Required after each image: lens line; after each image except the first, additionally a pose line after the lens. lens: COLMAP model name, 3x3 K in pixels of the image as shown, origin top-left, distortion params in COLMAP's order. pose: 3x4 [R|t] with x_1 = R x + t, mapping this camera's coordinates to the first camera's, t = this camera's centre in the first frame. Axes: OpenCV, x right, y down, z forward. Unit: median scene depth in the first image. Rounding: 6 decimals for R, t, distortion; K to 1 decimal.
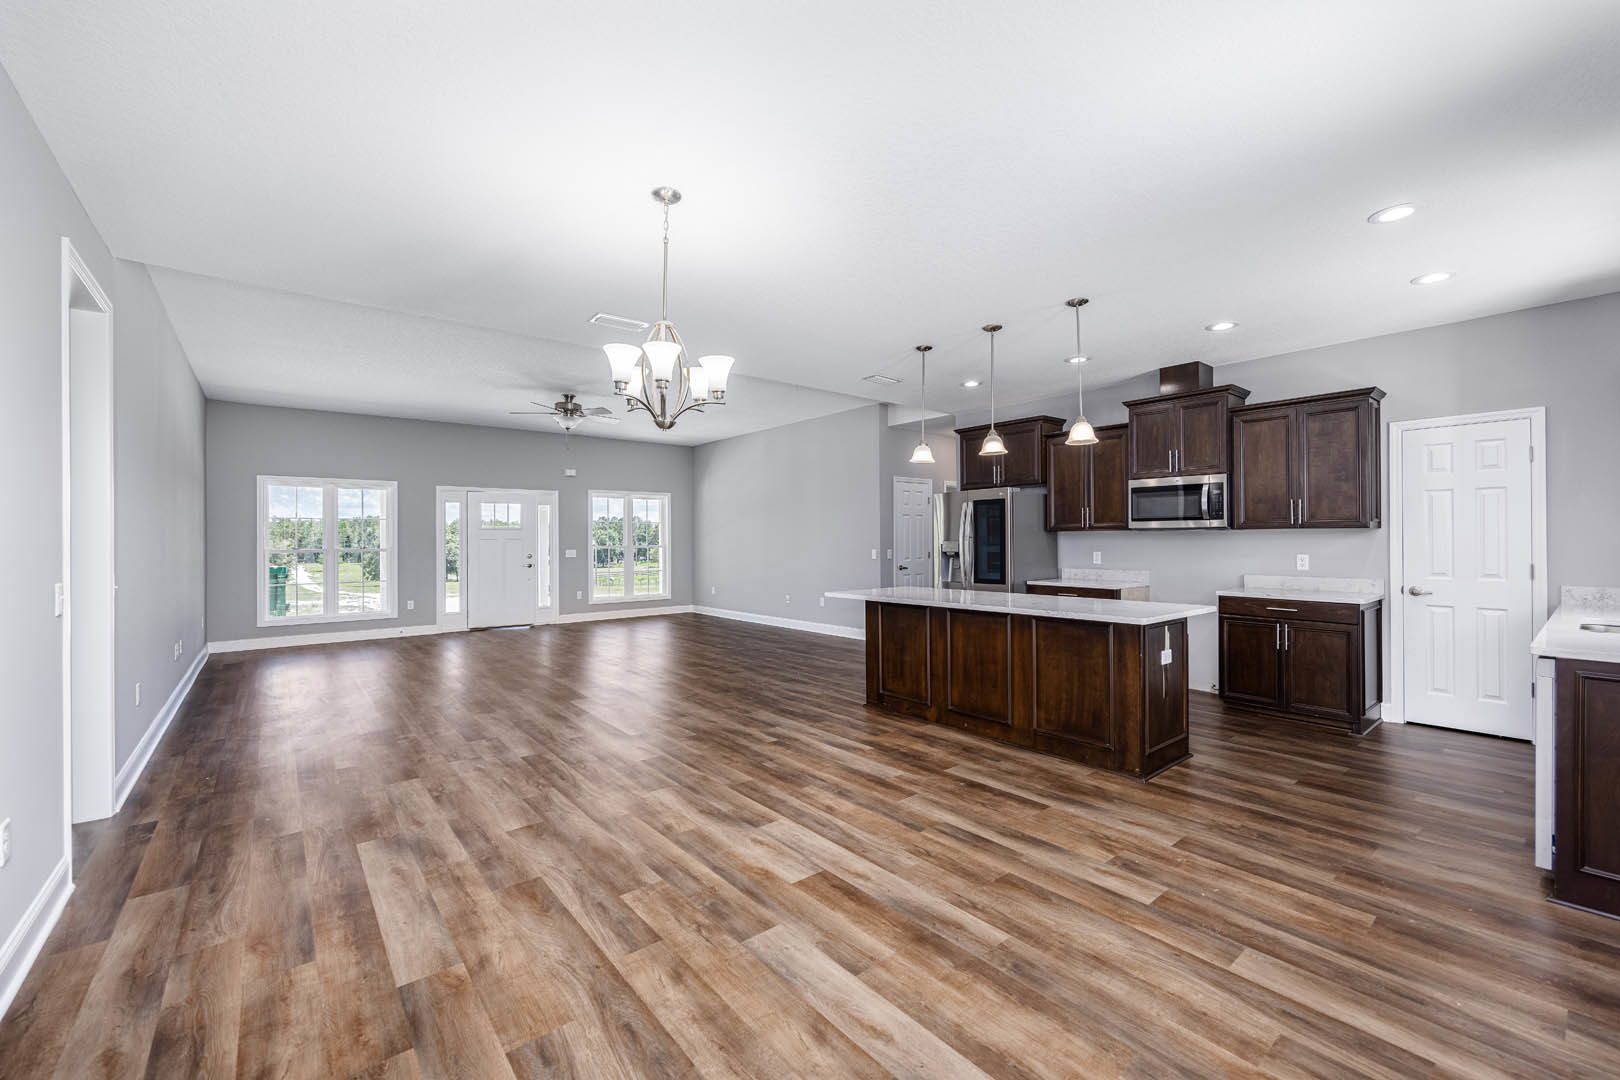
lens RADIAL K [[654.6, 0, 812.2], [0, 654.6, 536.3], [0, 0, 1]] dist [-0.001796, 0.000326]
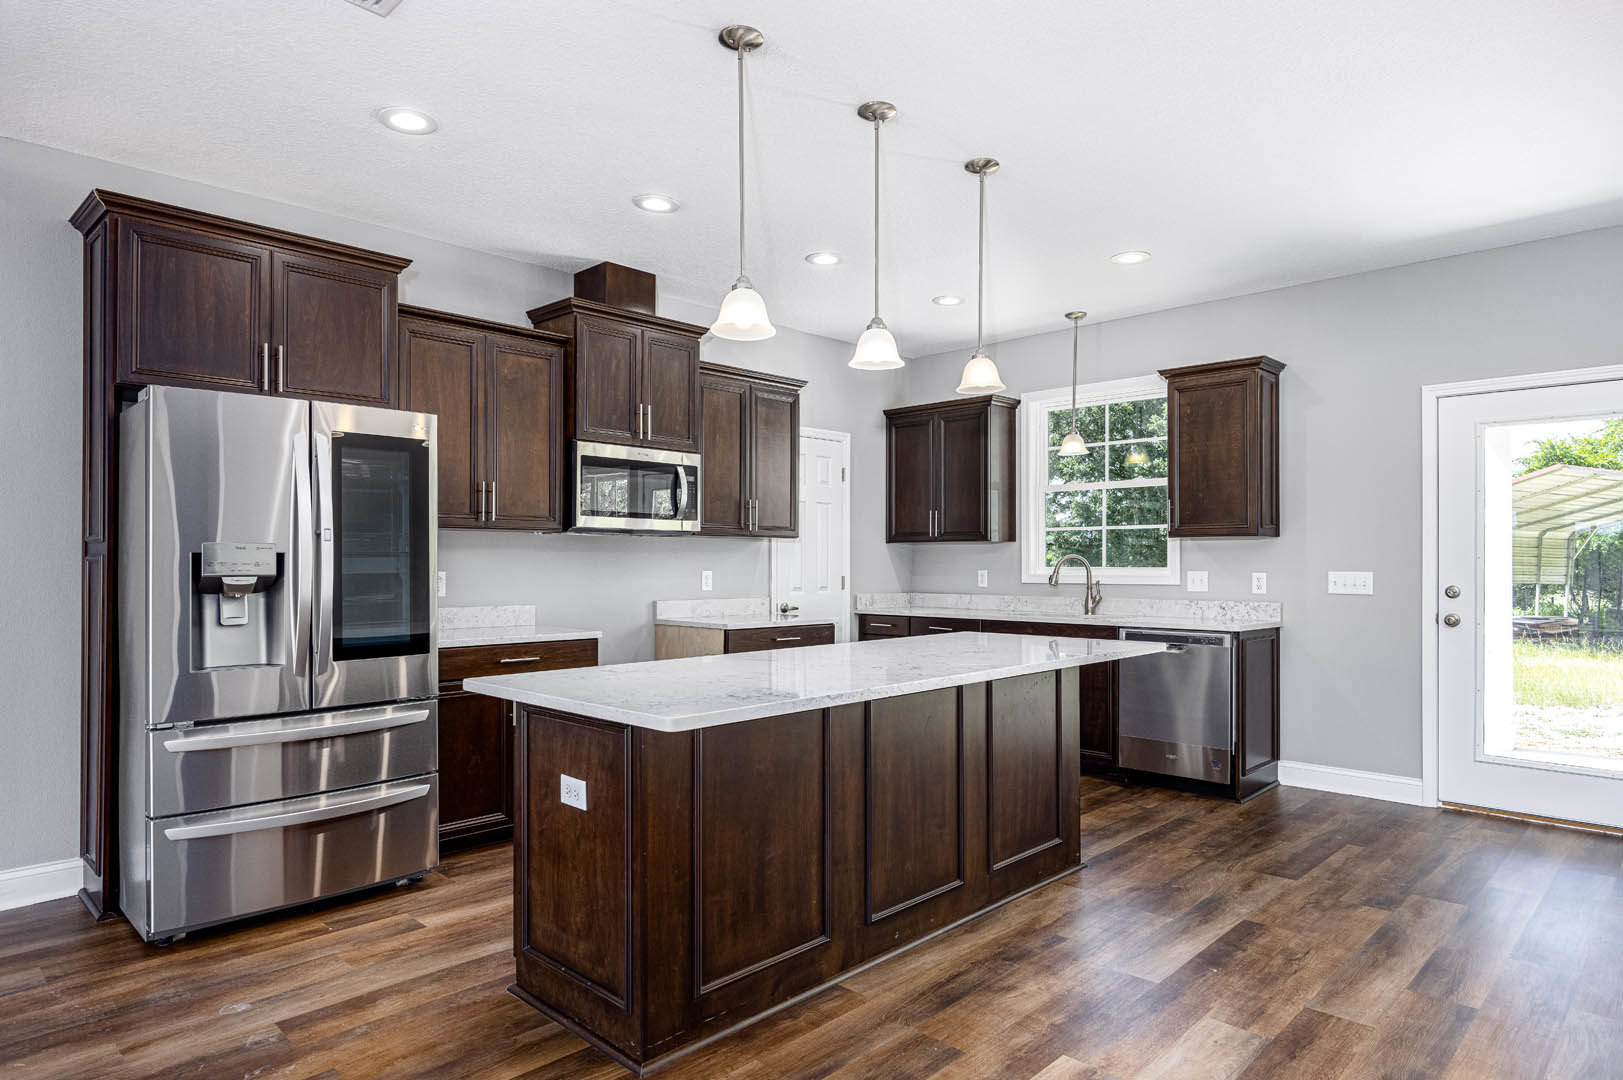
lens RADIAL K [[952.2, 0, 815.9], [0, 952.2, 555.2], [0, 0, 1]] dist [0.005250, -0.000156]
pose [[-0.113980, 0.011541, 0.993416, -0.430377], [-0.005030, 0.999913, -0.012193, 0.025370], [-0.993470, -0.006386, -0.113912, 1.120031]]
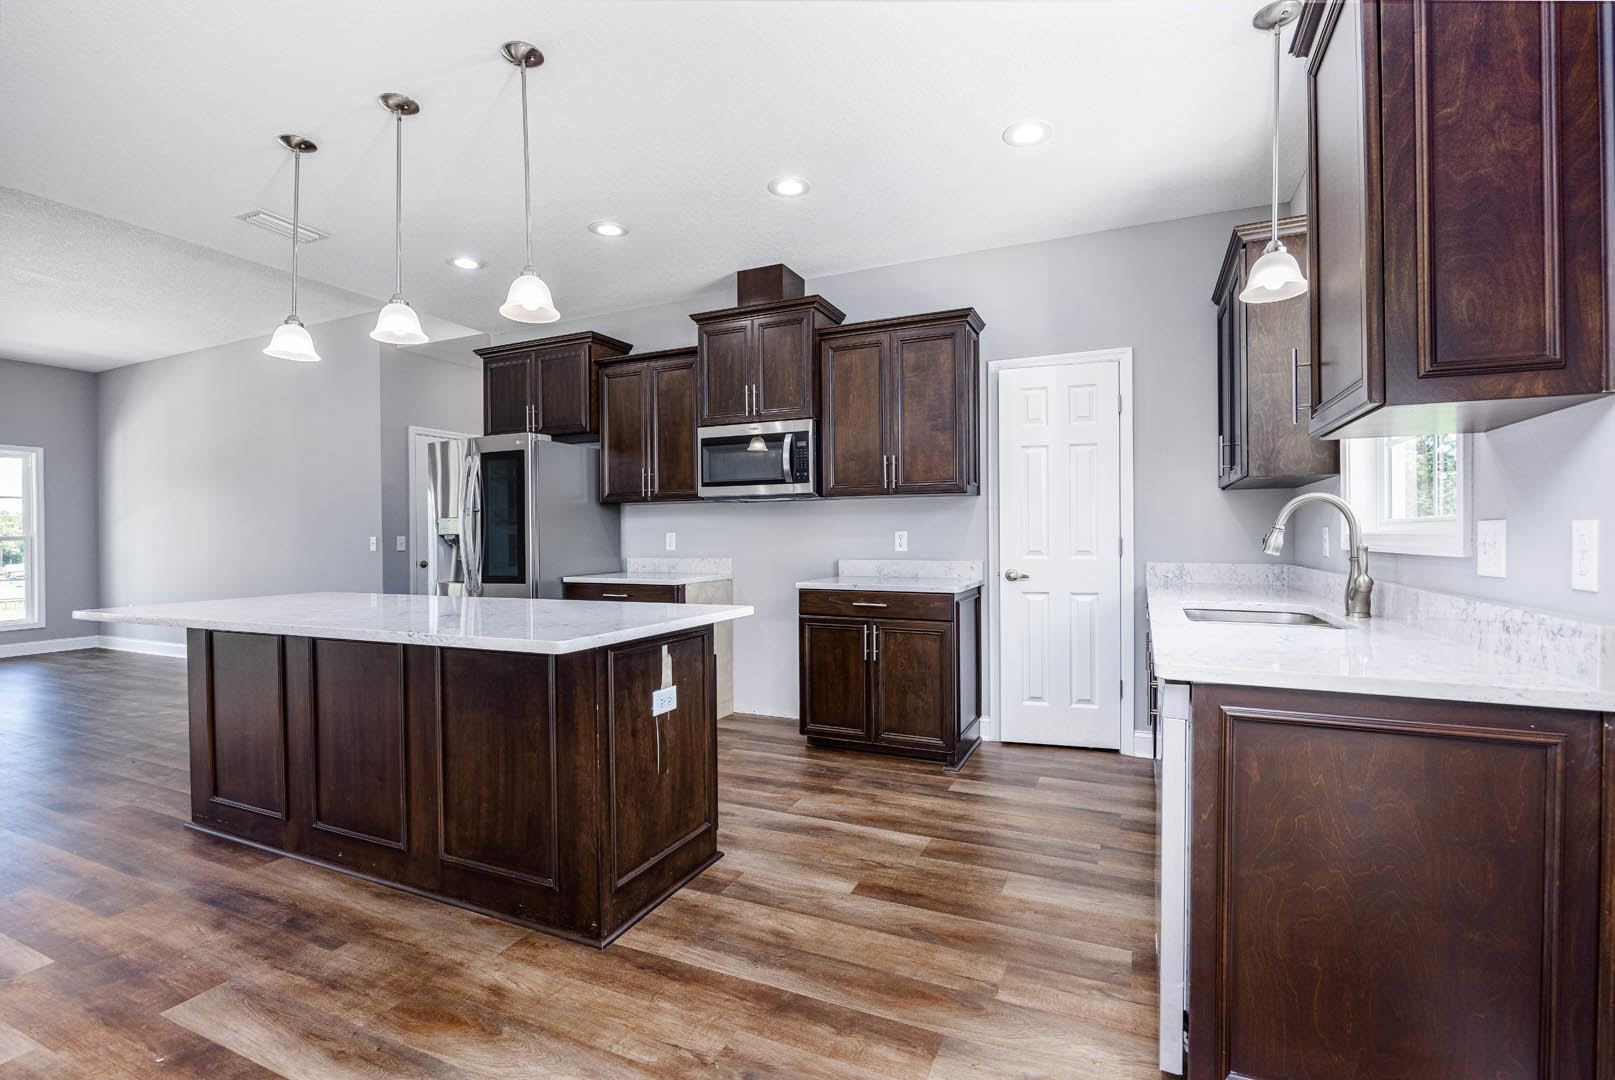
lens RADIAL K [[726.3, 0, 811.4], [0, 726.3, 541.8], [0, 0, 1]] dist [-0.011694, -0.001027]
pose [[0.897350, -0.007598, 0.441254, 0.315272], [0.002710, 0.999928, 0.011705, 0.033535], [-0.441311, -0.009307, 0.897306, 0.318721]]
